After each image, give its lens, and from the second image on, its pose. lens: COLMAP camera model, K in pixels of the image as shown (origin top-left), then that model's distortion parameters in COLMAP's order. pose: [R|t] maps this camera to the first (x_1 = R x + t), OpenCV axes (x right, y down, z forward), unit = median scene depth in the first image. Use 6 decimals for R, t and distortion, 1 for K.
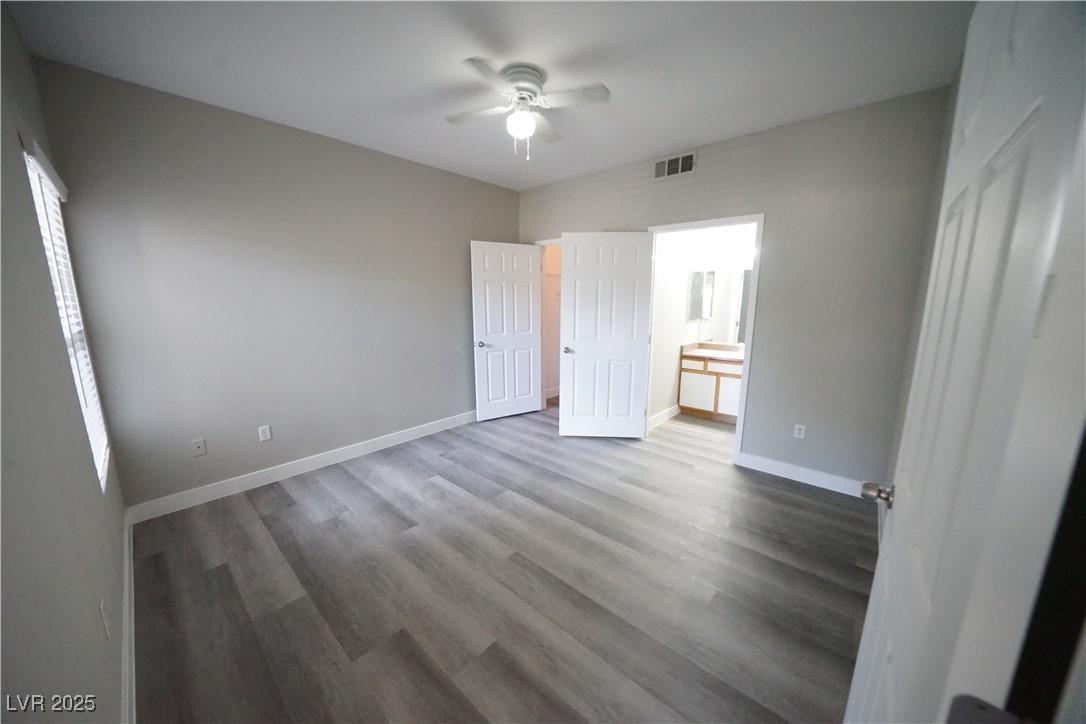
lens RADIAL K [[374.0, 0, 543.0], [0, 374.0, 363.0], [0, 0, 1]] dist [-0.023568, 0.001784]
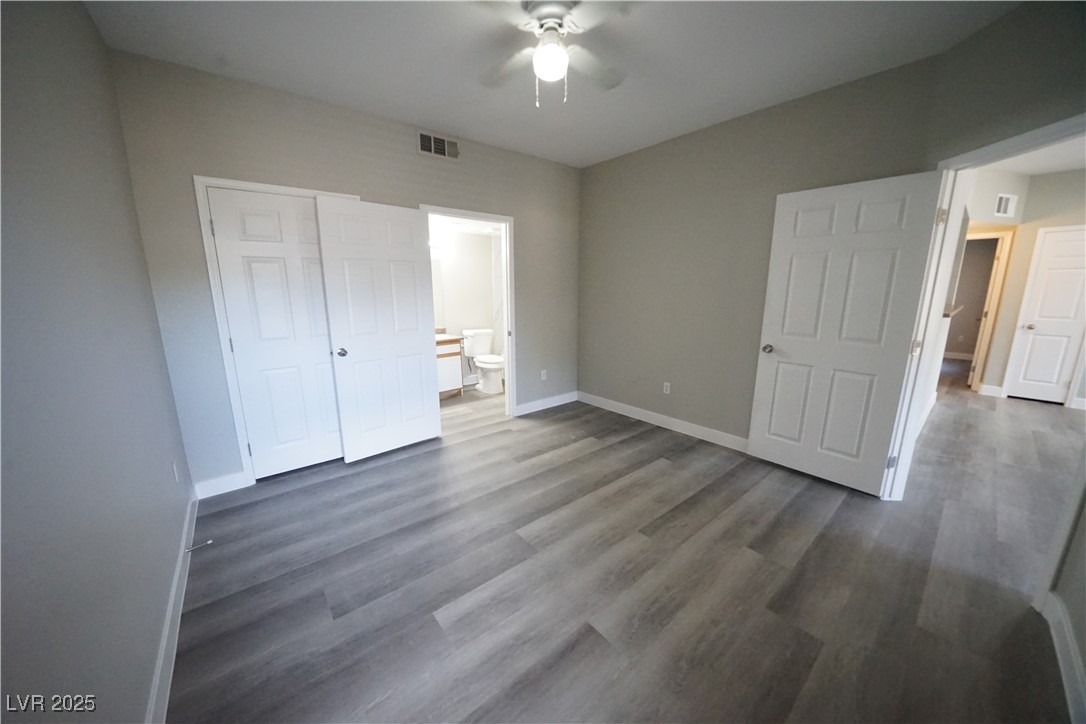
lens RADIAL K [[374.0, 0, 536.7], [0, 374.0, 363.6], [0, 0, 1]] dist [-0.023568, 0.001784]
pose [[0.163091, -0.197126, 0.966717, -0.785164], [0.177262, 0.969746, 0.167839, -0.120601], [-0.970556, 0.143990, 0.193100, 0.786318]]
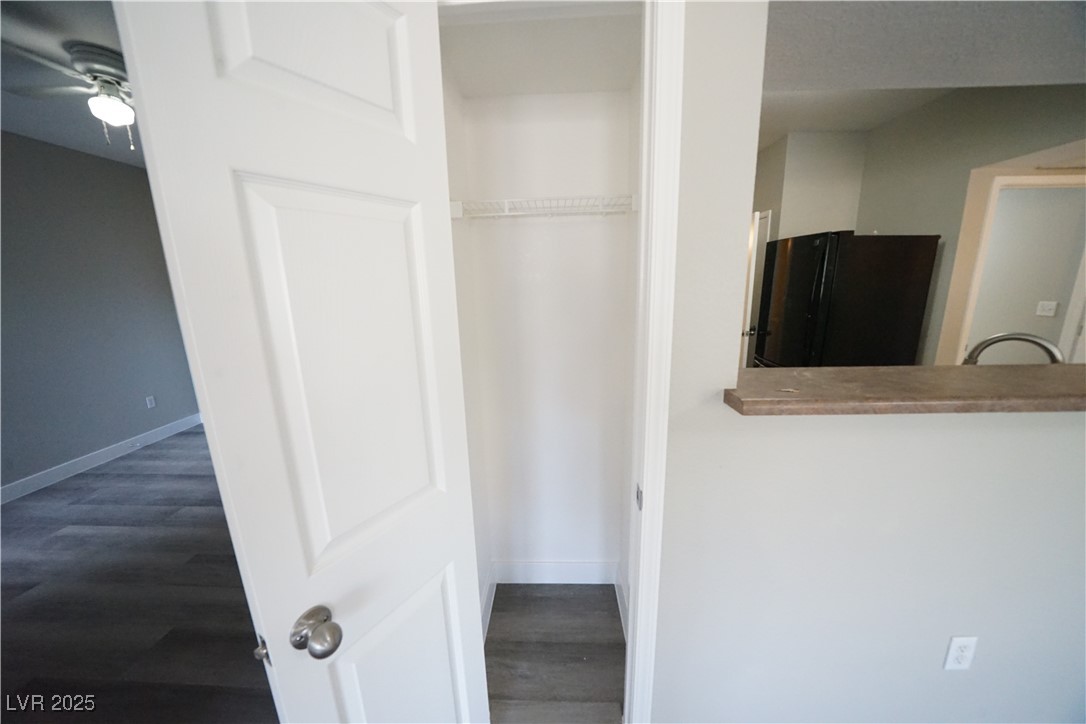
lens RADIAL K [[374.0, 0, 549.8], [0, 374.0, 366.2], [0, 0, 1]] dist [-0.023568, 0.001784]
pose [[0.772408, -0.155658, 0.615757, 0.105912], [0.130391, 0.987715, 0.086122, 0.035397], [-0.621598, 0.013768, 0.783215, -0.285499]]
